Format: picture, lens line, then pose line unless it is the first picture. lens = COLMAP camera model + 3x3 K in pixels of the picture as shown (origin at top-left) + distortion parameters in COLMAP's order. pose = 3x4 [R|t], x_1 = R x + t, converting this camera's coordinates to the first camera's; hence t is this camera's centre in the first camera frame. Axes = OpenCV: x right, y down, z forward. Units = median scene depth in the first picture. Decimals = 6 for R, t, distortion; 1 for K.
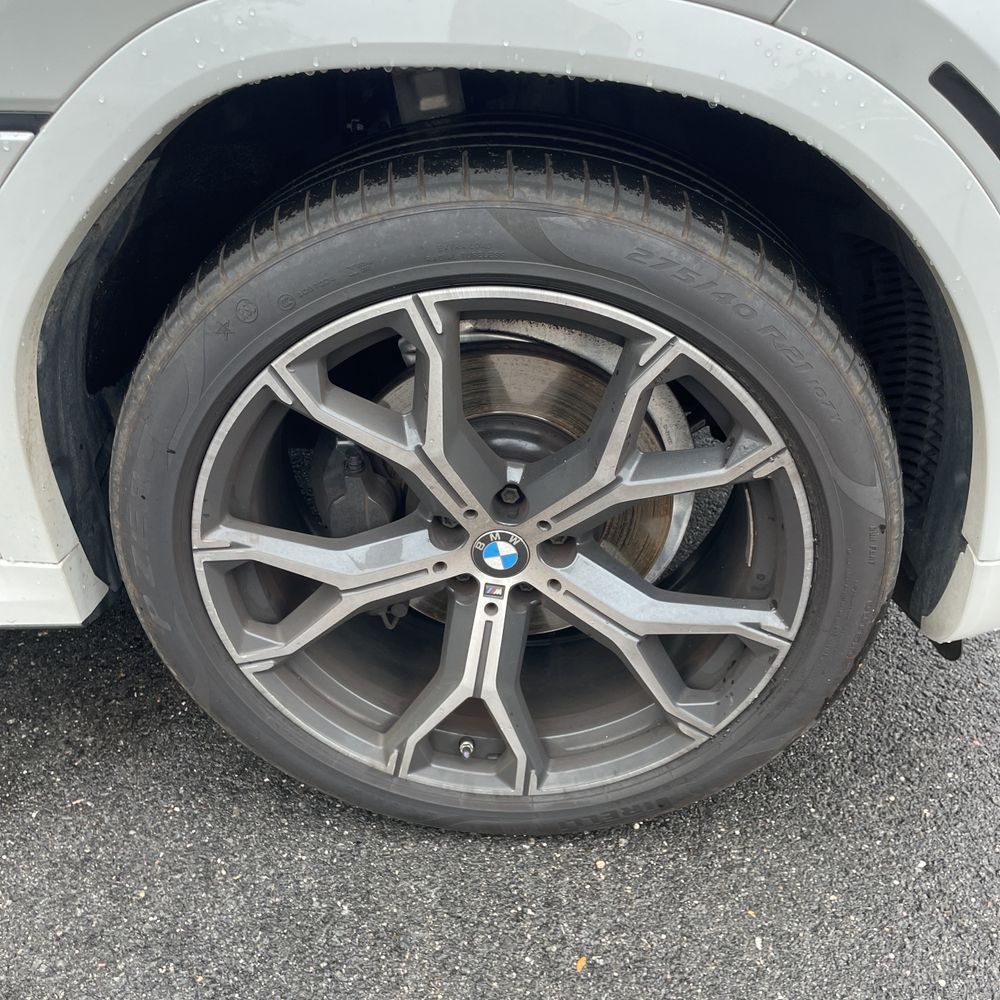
lens RADIAL K [[1025.3, 0, 495.6], [0, 1025.3, 502.8], [0, 0, 1]] dist [0.031933, 0.000000]
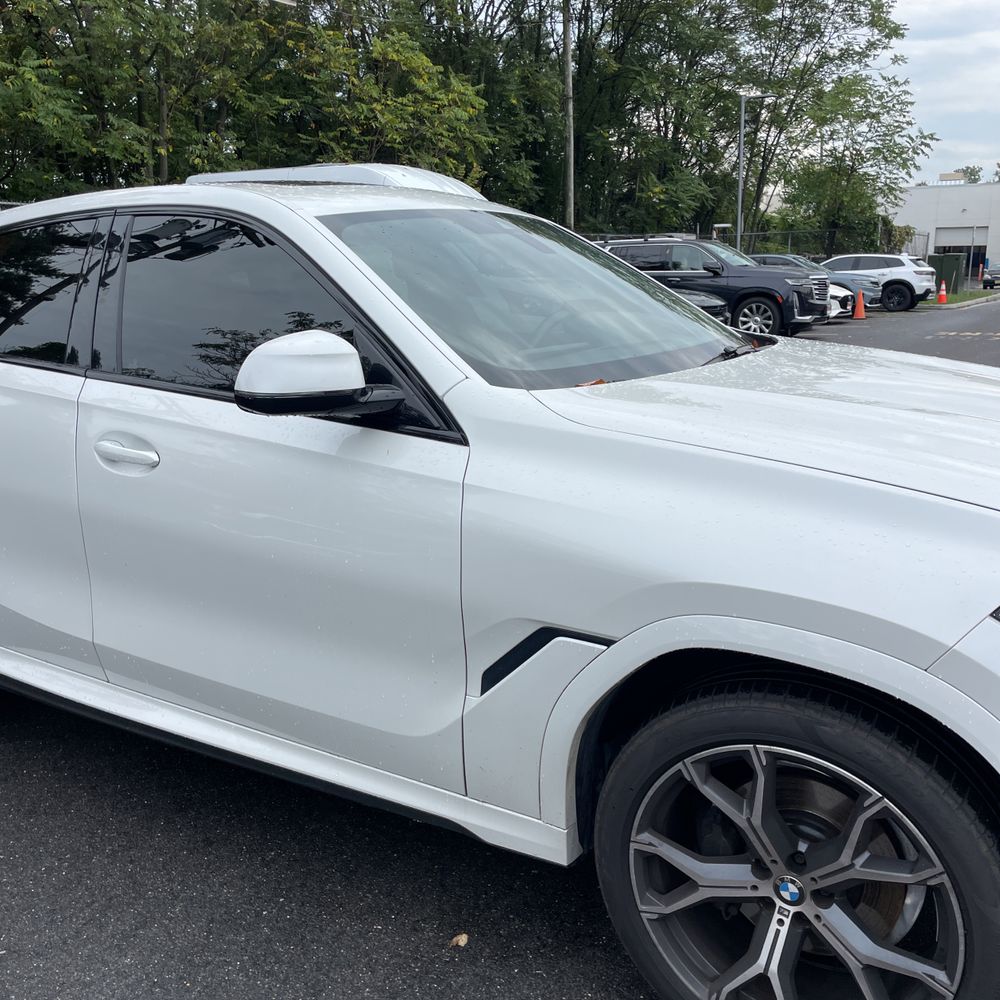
lens RADIAL K [[1025.3, 0, 493.8], [0, 1025.3, 491.3], [0, 0, 1]] dist [0.031933, 0.000000]
pose [[0.881165, 0.116151, -0.458321, 0.317872], [-0.256987, 0.931324, -0.258057, -0.002239], [0.396871, 0.345173, 0.850499, -1.065525]]
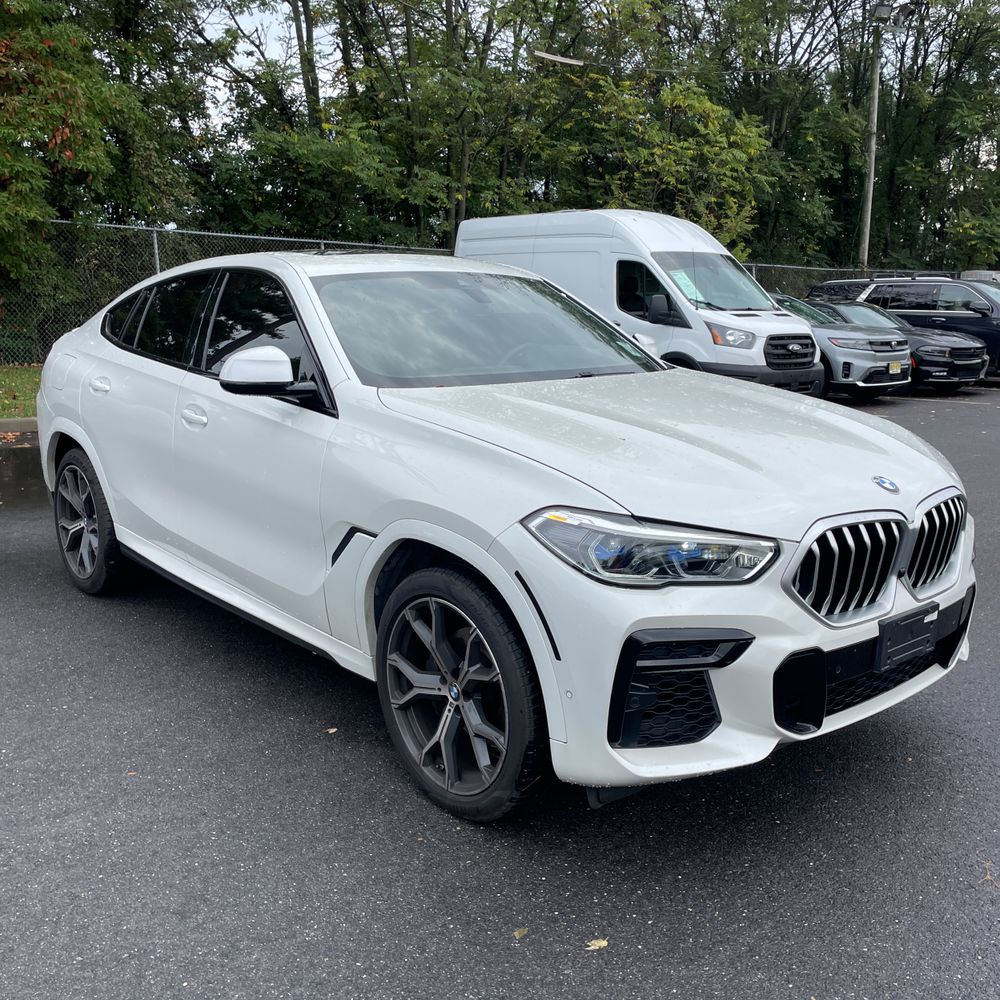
lens RADIAL K [[1025.3, 0, 493.2], [0, 1025.3, 493.7], [0, 0, 1]] dist [0.031933, 0.000000]
pose [[0.688330, 0.169029, -0.705429, 2.244196], [-0.404049, 0.896987, -0.179327, 0.024641], [0.602450, 0.408464, 0.685720, -1.310129]]
